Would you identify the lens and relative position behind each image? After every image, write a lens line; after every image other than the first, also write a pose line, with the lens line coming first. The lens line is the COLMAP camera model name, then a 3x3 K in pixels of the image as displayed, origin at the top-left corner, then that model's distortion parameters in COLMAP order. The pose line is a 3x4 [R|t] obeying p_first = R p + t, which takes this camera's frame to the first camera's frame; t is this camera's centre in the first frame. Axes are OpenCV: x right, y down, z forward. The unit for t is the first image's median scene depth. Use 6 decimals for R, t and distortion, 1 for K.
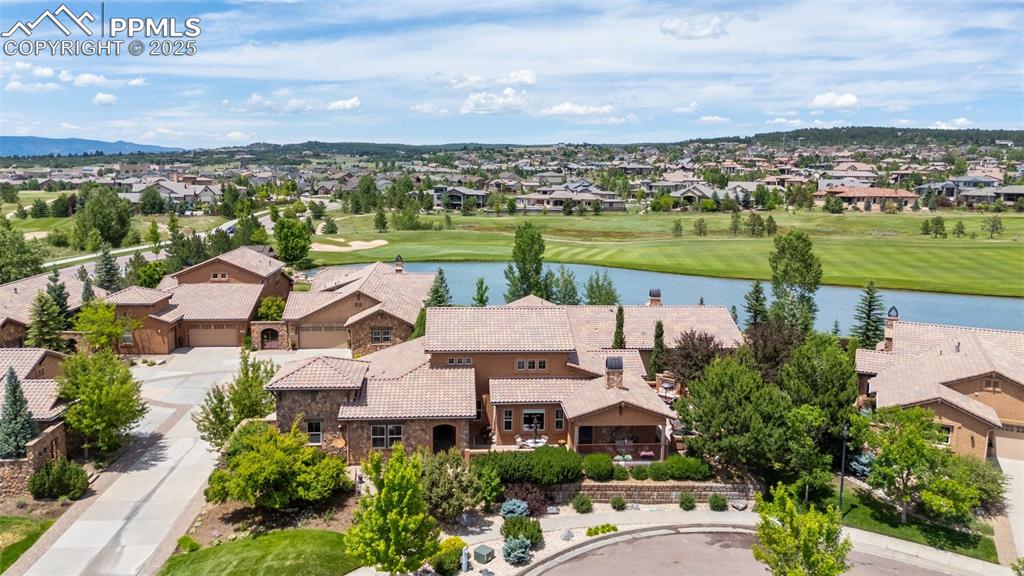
lens RADIAL K [[748.9, 0, 509.1], [0, 748.9, 285.9], [0, 0, 1]] dist [0.073683, -0.067092]
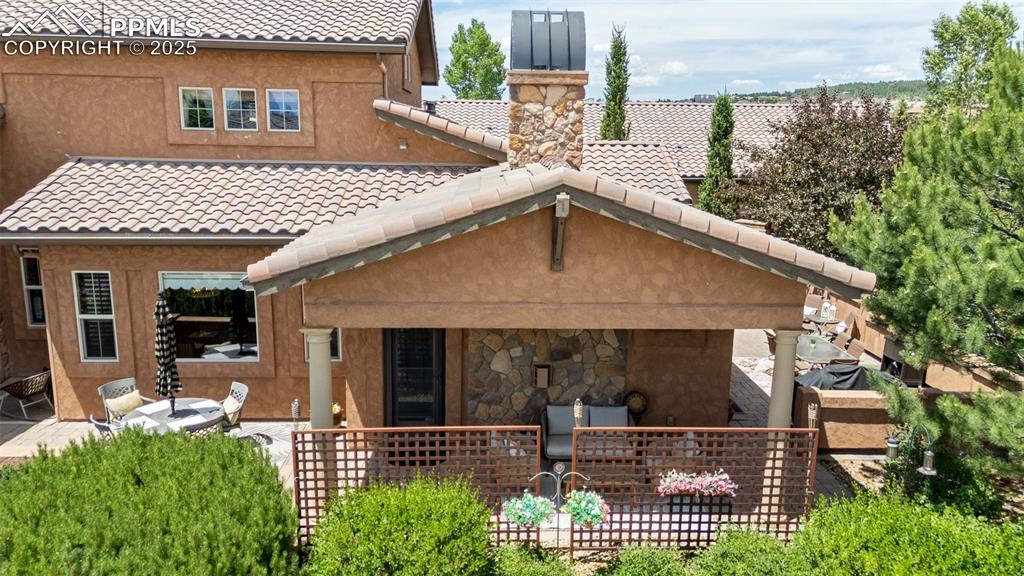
lens RADIAL K [[744.1, 0, 512.0], [0, 744.1, 288.0], [0, 0, 1]] dist [0.086333, -0.065707]
pose [[0.999318, 0.009786, -0.035601, 0.140428], [-0.007978, 0.998688, 0.050586, 0.162158], [0.036050, -0.050267, 0.998085, 0.793247]]
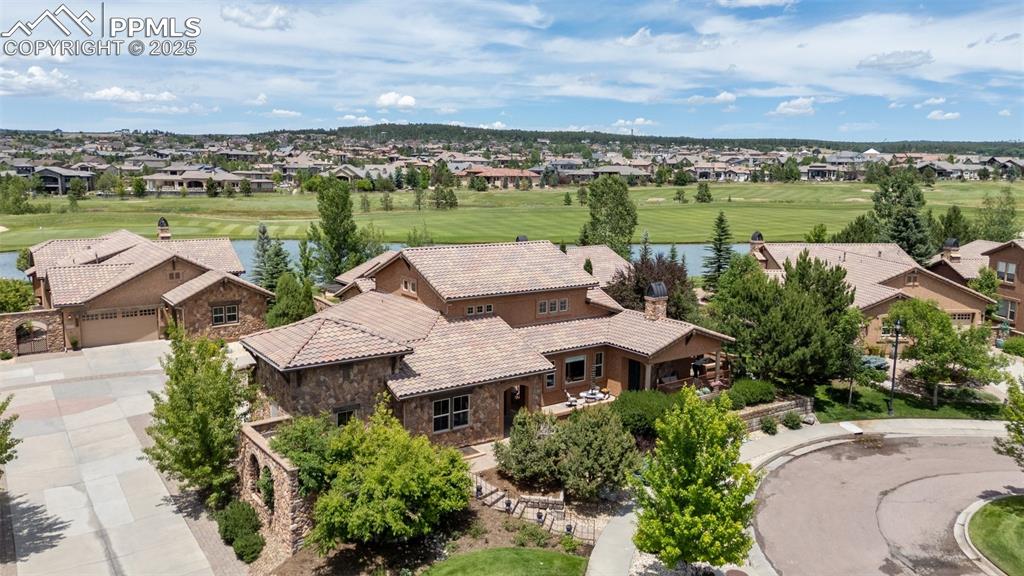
lens RADIAL K [[748.9, 0, 509.1], [0, 748.9, 285.9], [0, 0, 1]] dist [0.073683, -0.067092]
pose [[0.857322, -0.081832, 0.508235, -0.453511], [0.078270, 0.996527, 0.028424, 0.060278], [-0.508796, 0.015411, 0.860749, 0.340049]]
